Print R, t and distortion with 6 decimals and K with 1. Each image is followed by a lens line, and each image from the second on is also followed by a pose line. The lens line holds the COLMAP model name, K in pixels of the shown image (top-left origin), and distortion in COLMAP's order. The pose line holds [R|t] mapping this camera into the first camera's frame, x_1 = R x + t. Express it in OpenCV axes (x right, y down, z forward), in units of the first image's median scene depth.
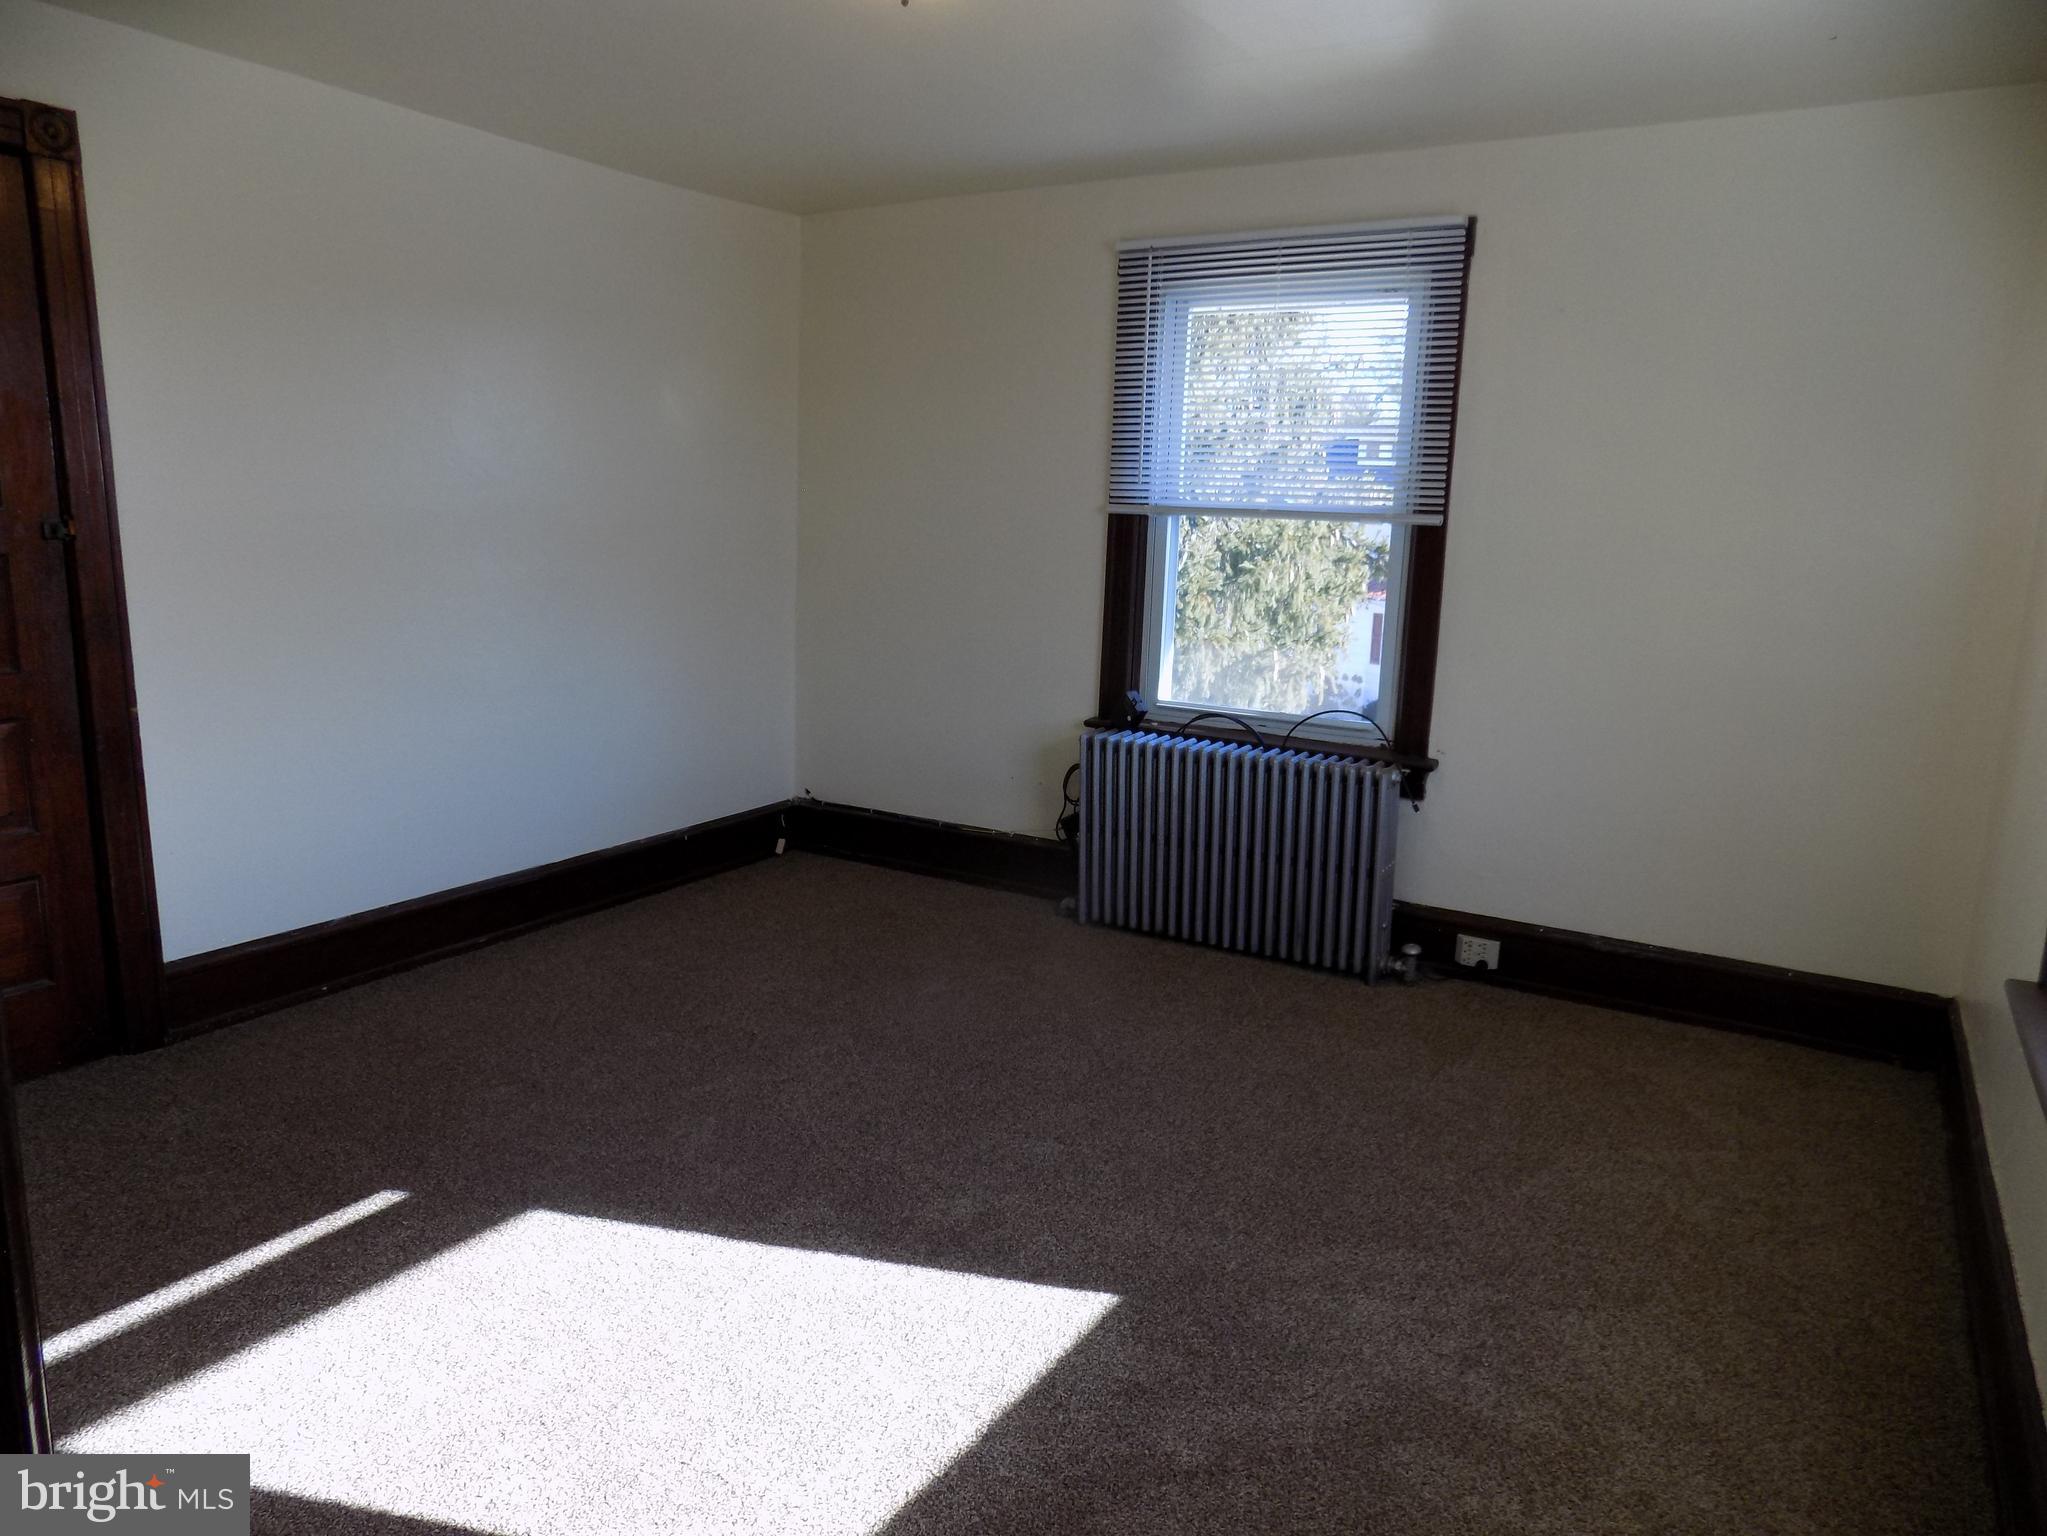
lens RADIAL K [[1390.0, 0, 1011.8], [0, 1390.0, 771.9], [0, 0, 1]] dist [-0.086621, 0.101809]
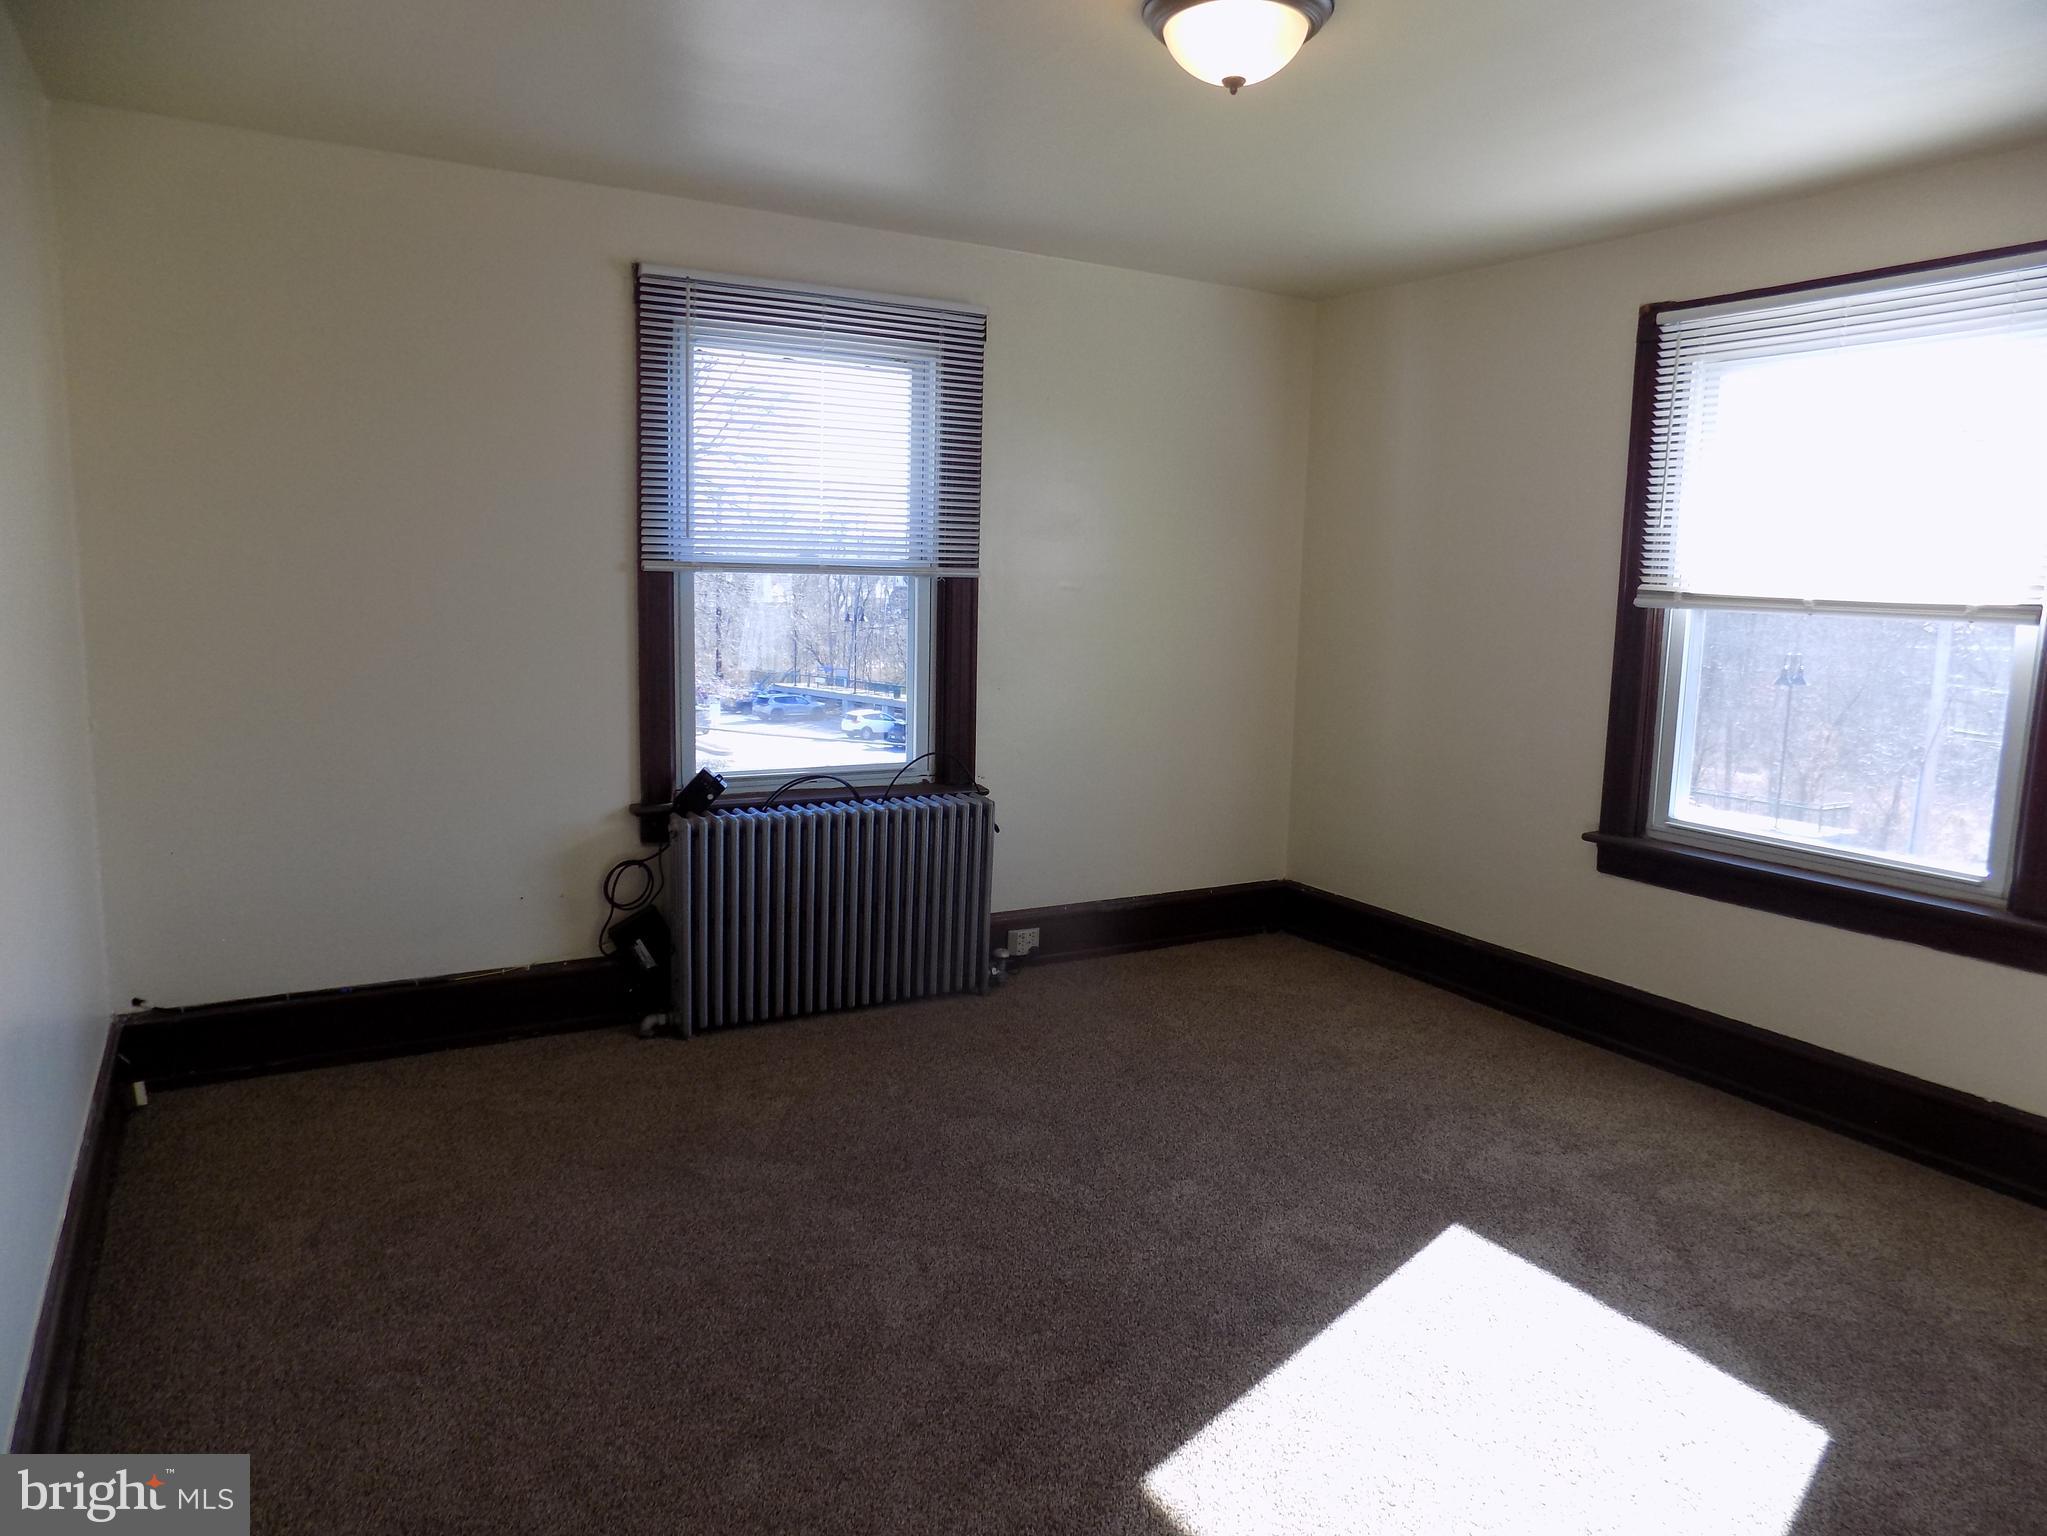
lens RADIAL K [[1390.0, 0, 1011.8], [0, 1390.0, 771.9], [0, 0, 1]] dist [-0.086621, 0.101809]
pose [[0.461095, -0.143680, 0.875641, -0.643588], [0.156082, 0.984551, 0.079360, -0.100549], [-0.873516, 0.100079, 0.476398, 0.419152]]
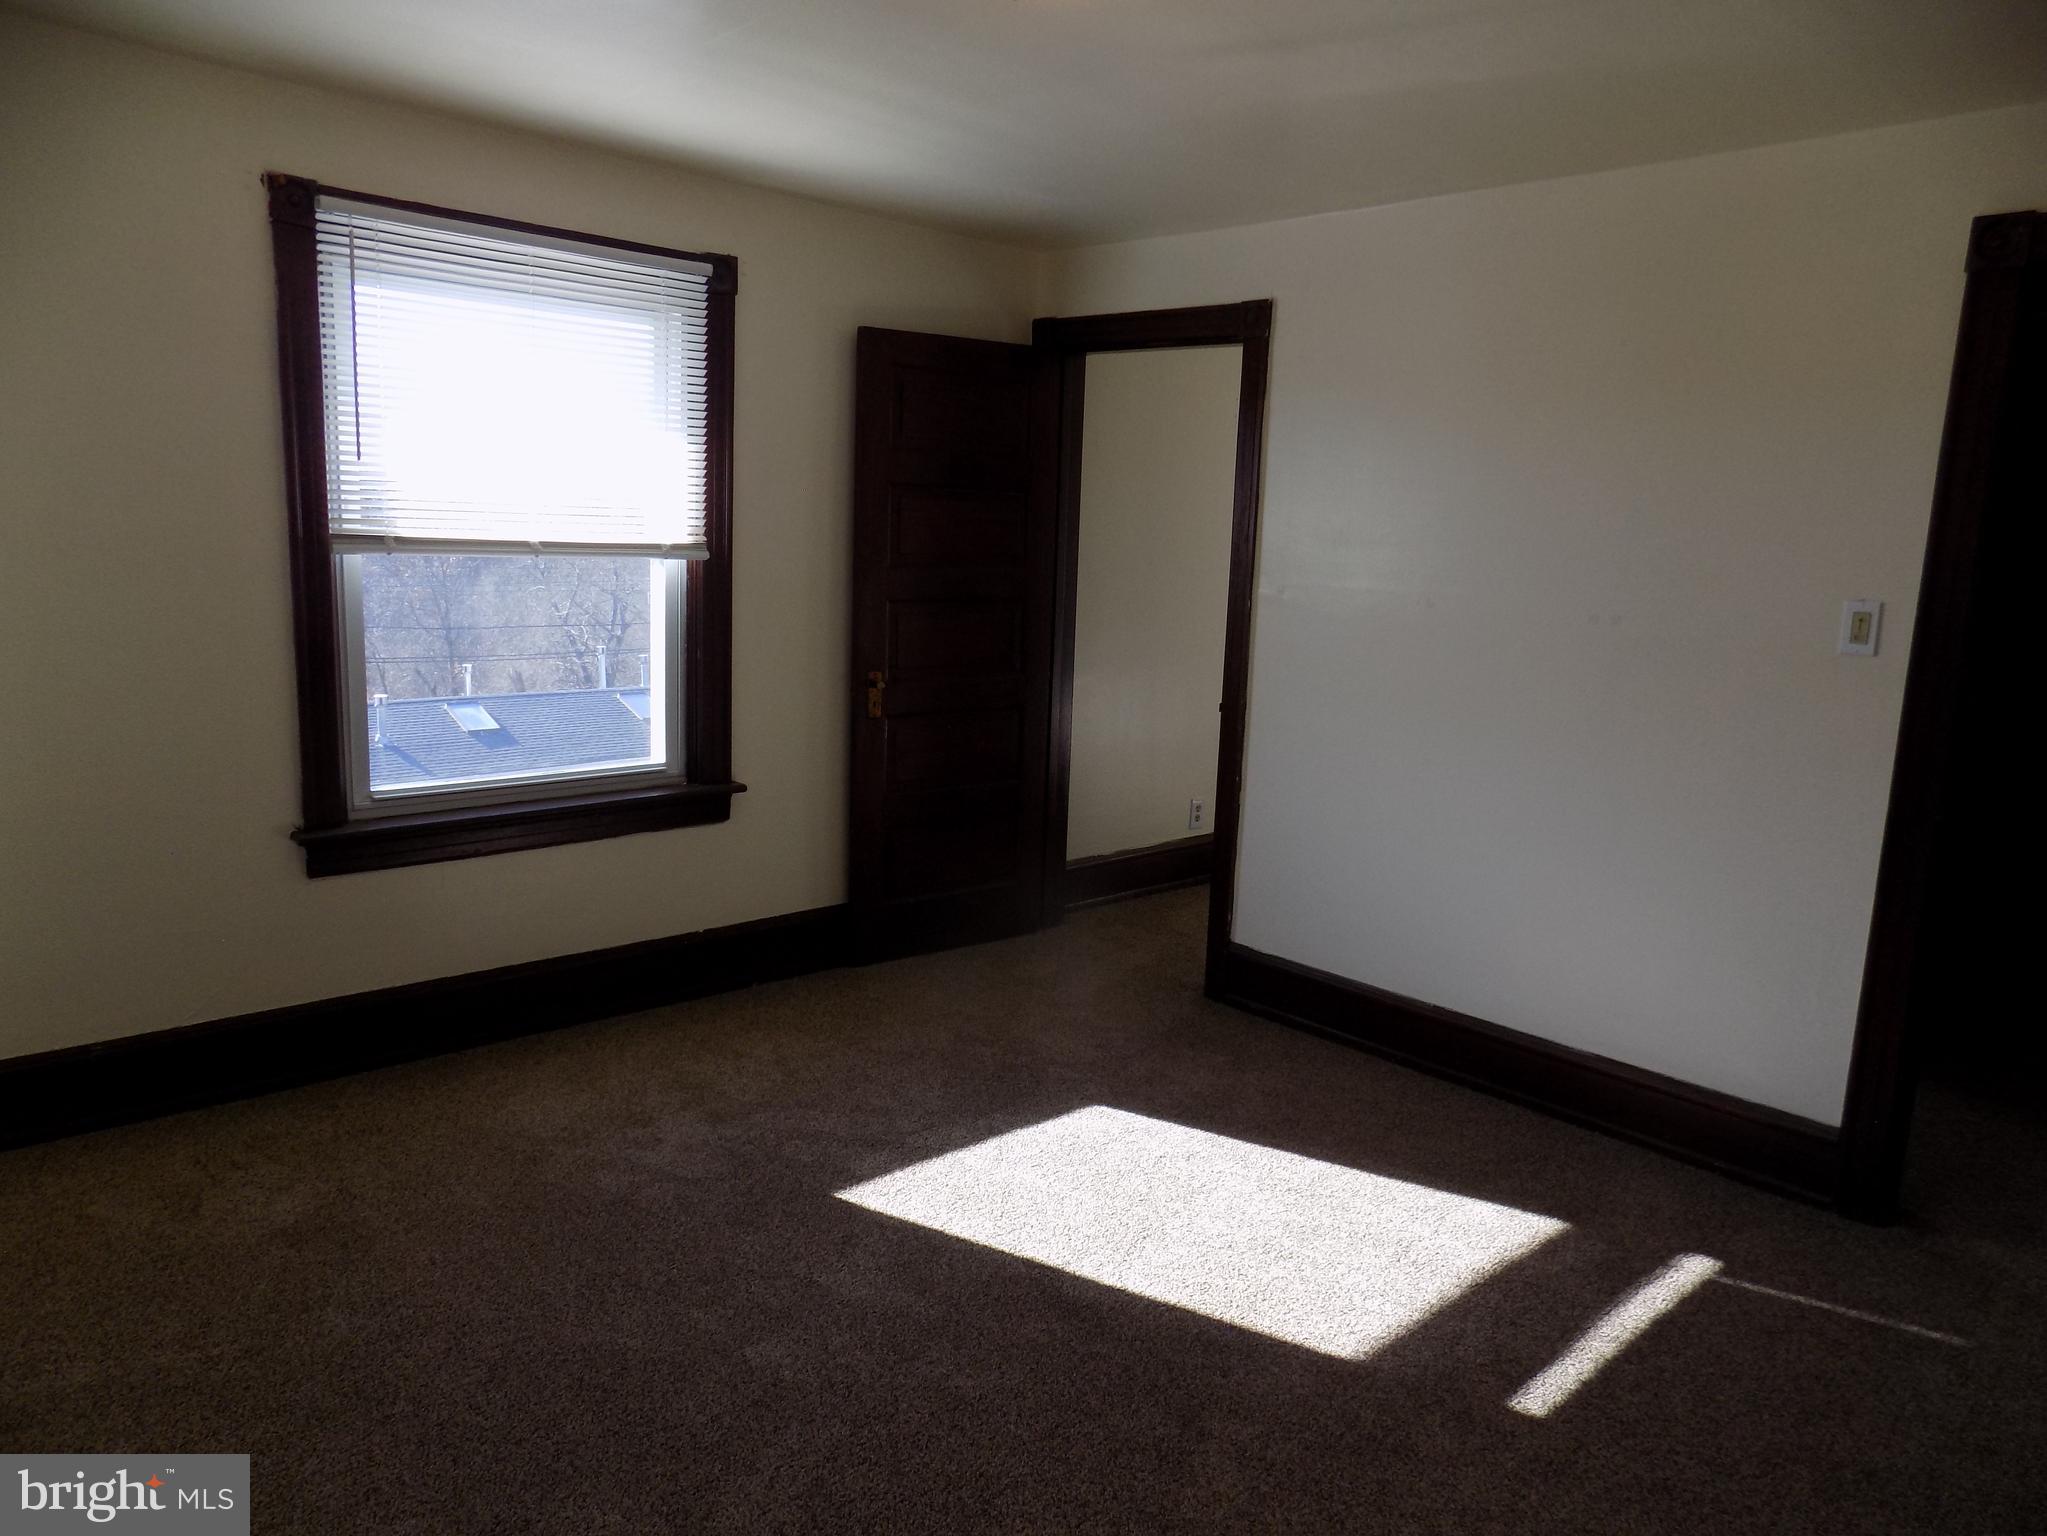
lens RADIAL K [[1390.0, 0, 1011.8], [0, 1390.0, 771.9], [0, 0, 1]] dist [-0.086621, 0.101809]
pose [[-0.966590, -0.099732, 0.236129, -0.186801], [-0.010107, 0.935315, 0.353672, -0.232578], [-0.256127, 0.339469, -0.905074, 1.121638]]
